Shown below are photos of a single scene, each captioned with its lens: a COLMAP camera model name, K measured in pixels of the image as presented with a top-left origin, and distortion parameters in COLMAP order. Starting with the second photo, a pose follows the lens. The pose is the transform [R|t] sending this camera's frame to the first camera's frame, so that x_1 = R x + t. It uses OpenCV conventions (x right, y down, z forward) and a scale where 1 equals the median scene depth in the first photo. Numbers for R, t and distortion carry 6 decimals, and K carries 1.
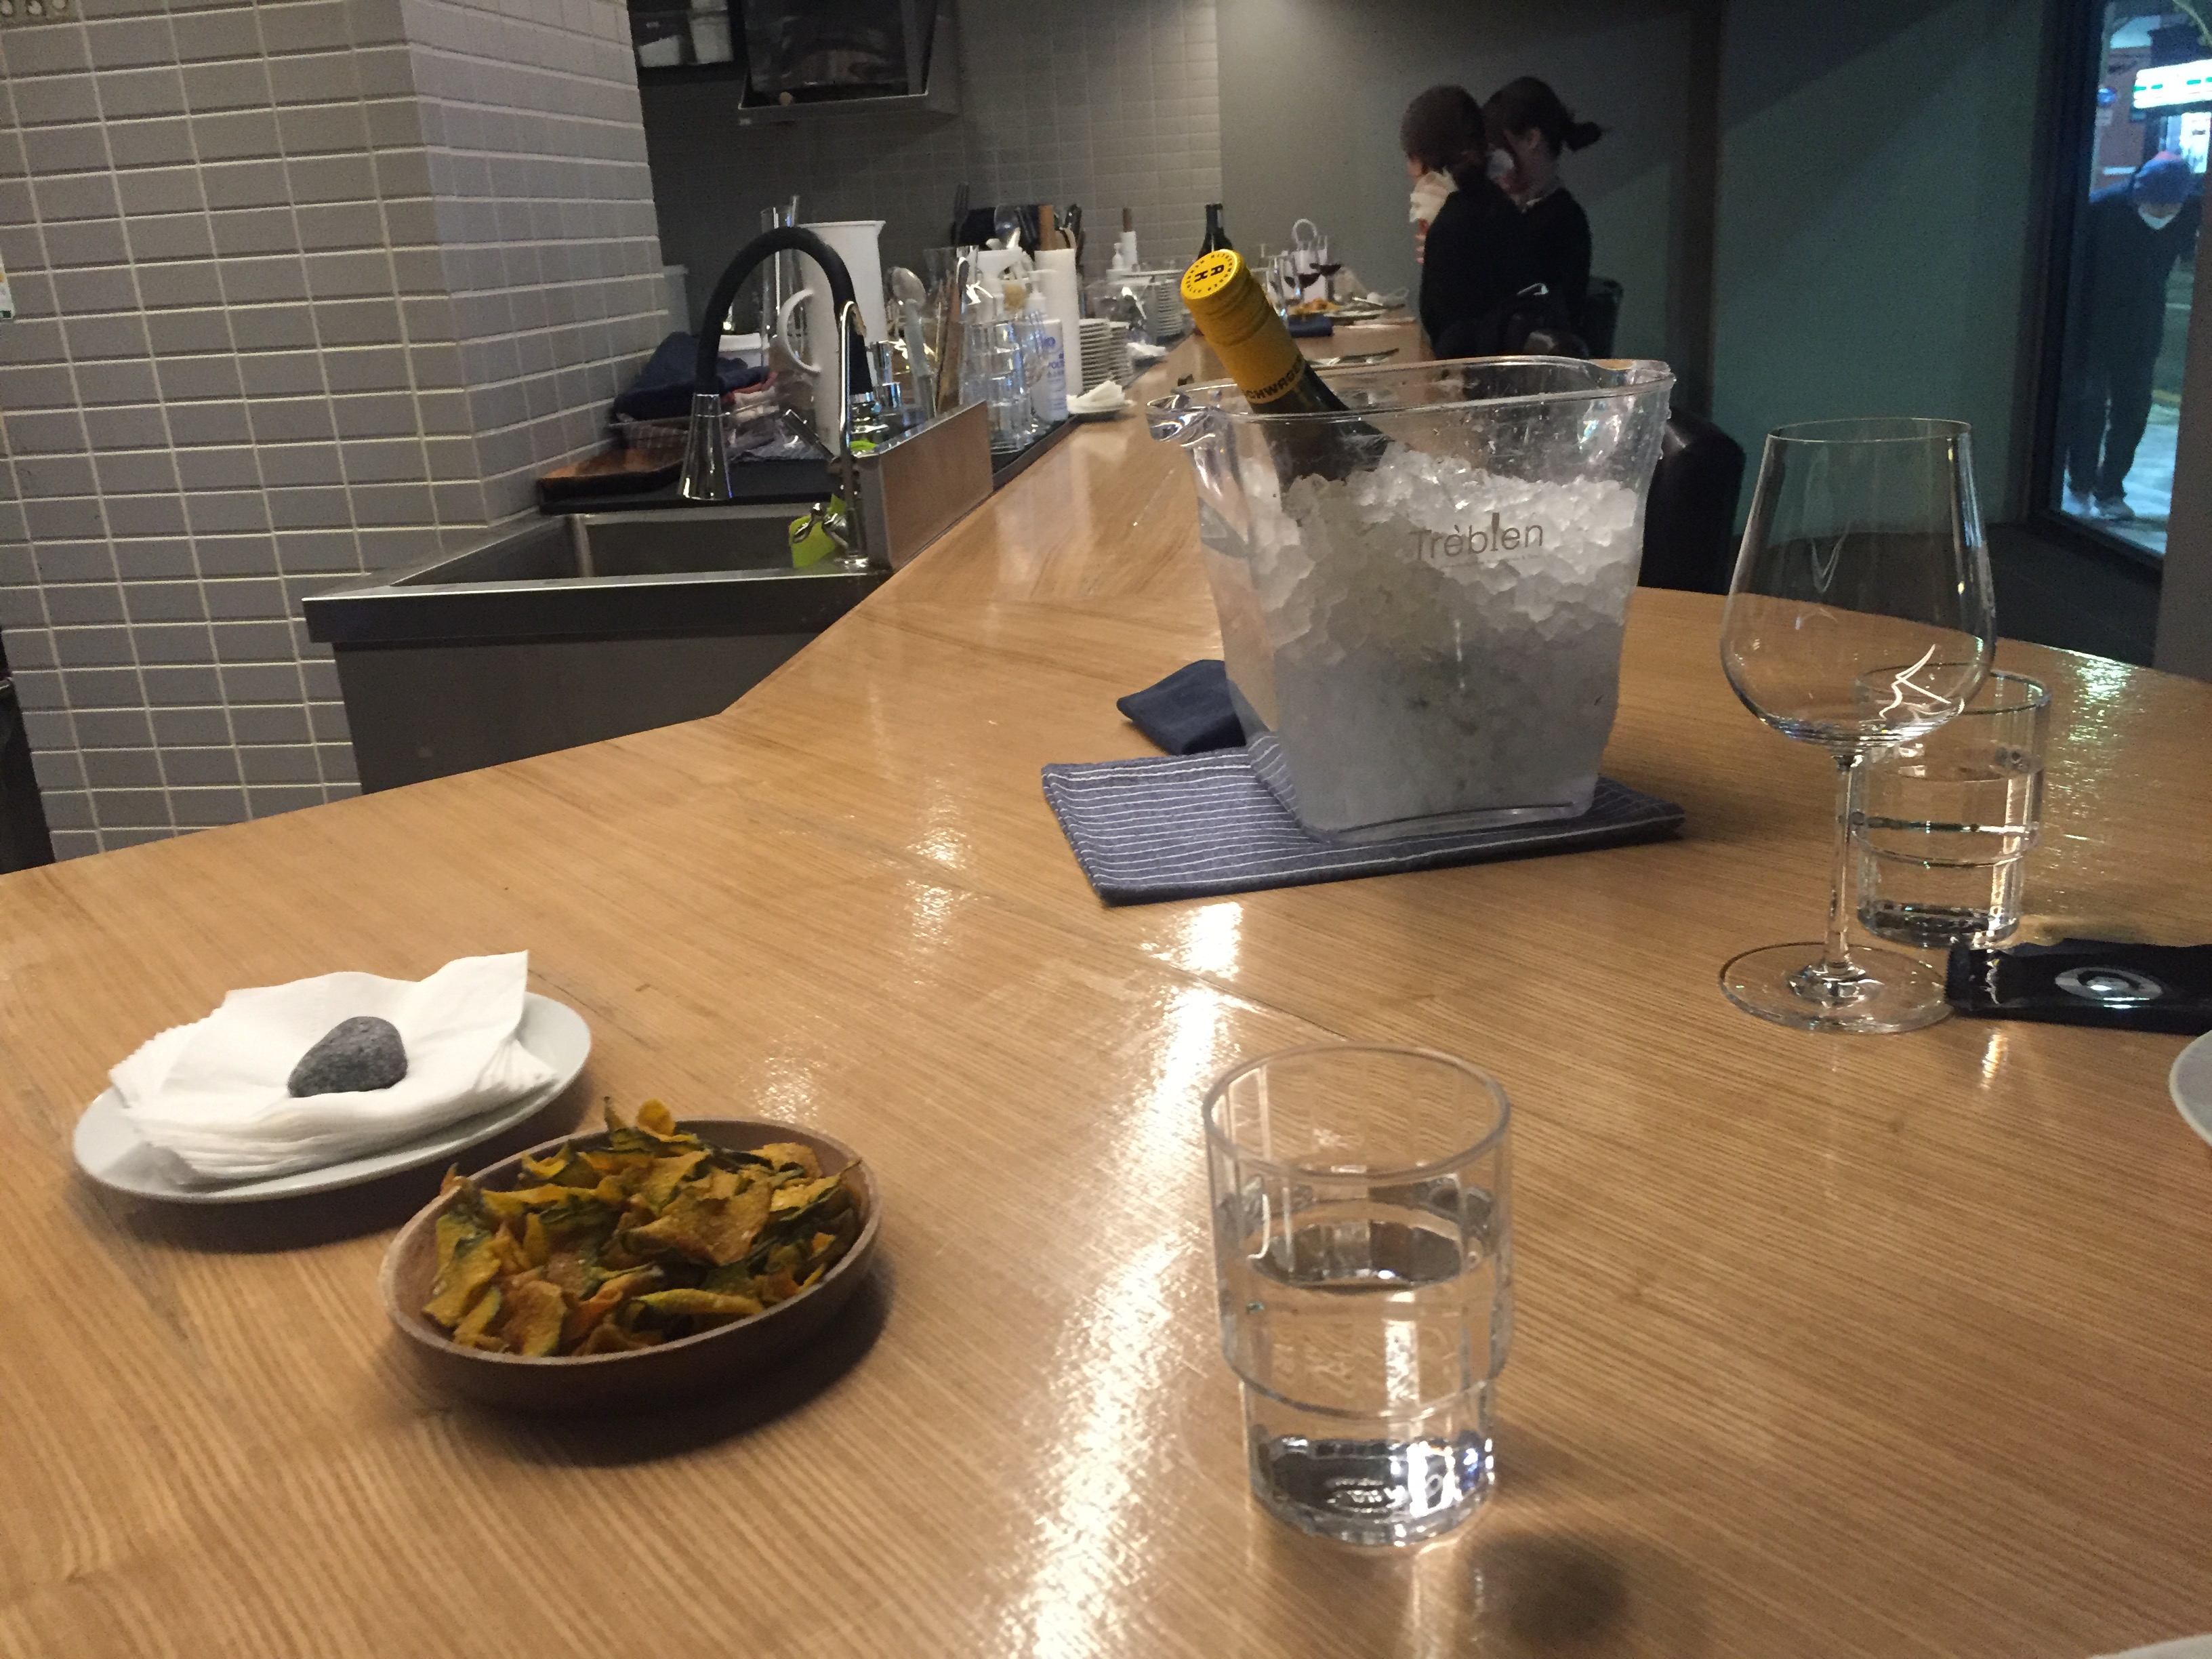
lens RADIAL K [[1885.5, 0, 1088.2], [0, 1885.5, 841.8], [0, 0, 1]] dist [0.079737, -0.115652]
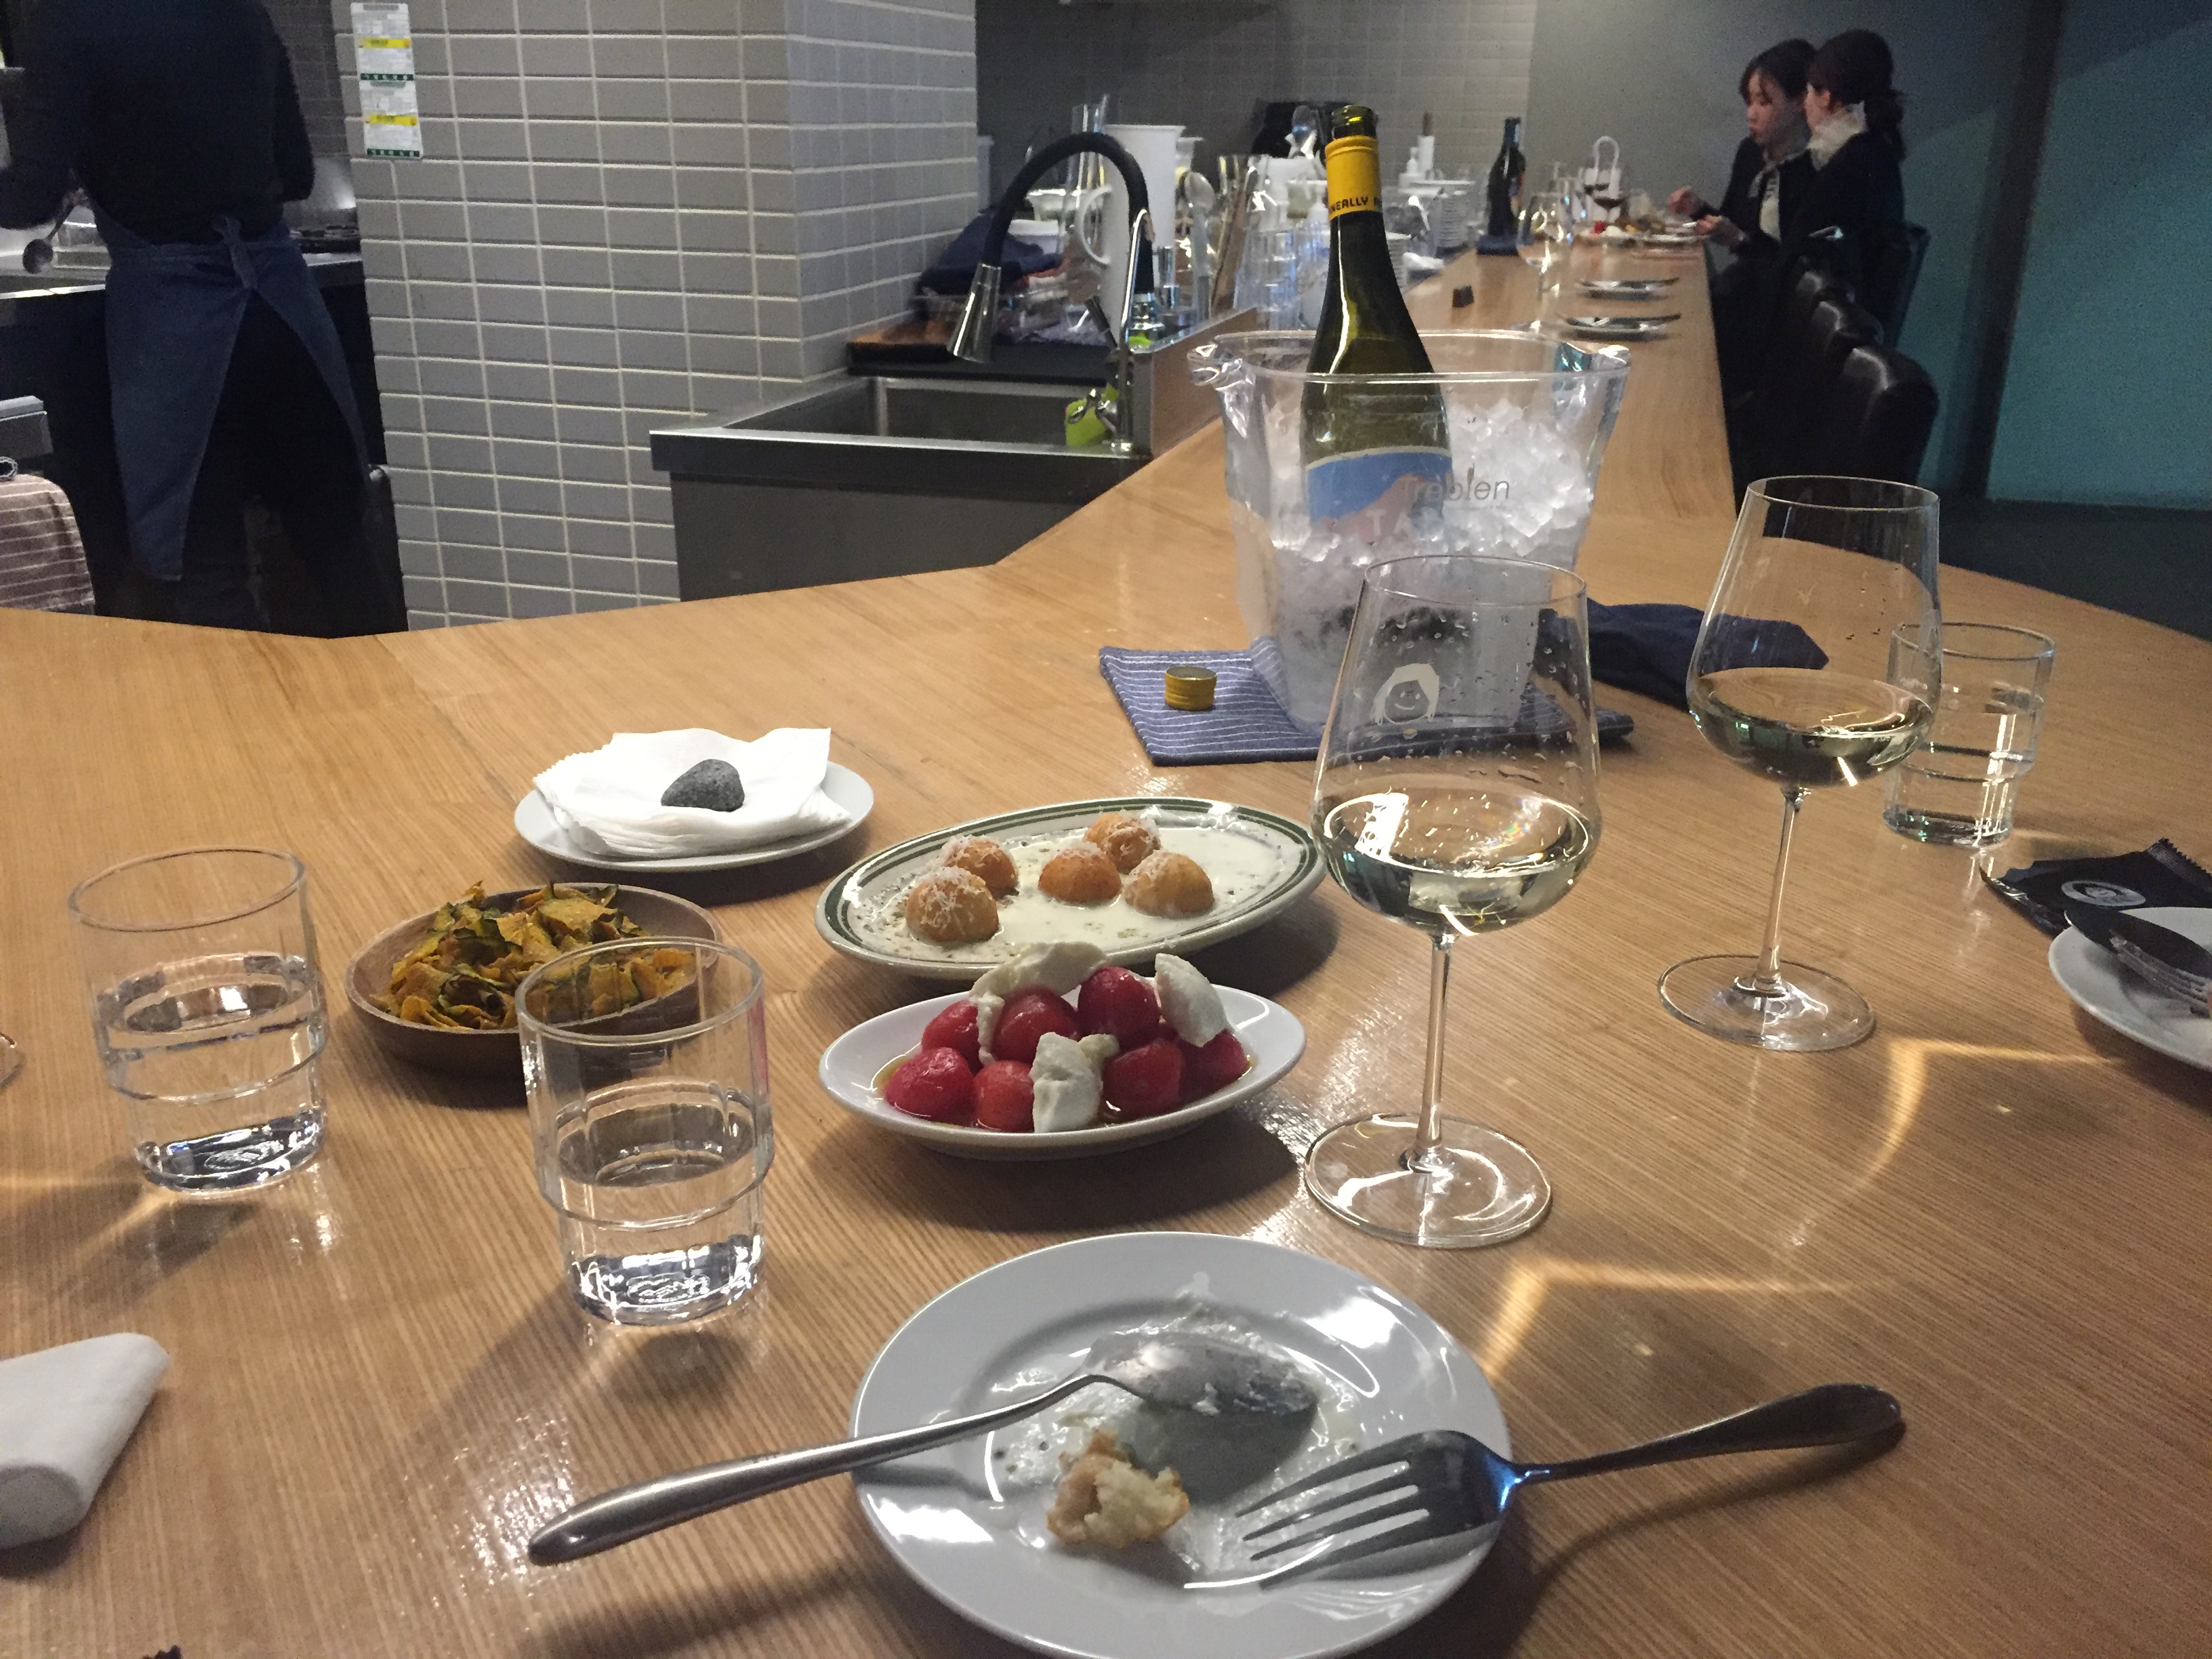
lens RADIAL K [[1885.5, 0, 1088.2], [0, 1885.5, 841.8], [0, 0, 1]] dist [0.079737, -0.115652]
pose [[0.985988, 0.121905, -0.113873, 0.015070], [-0.115161, 0.991279, 0.064058, 0.016195], [0.120689, -0.050047, 0.991428, -0.132754]]
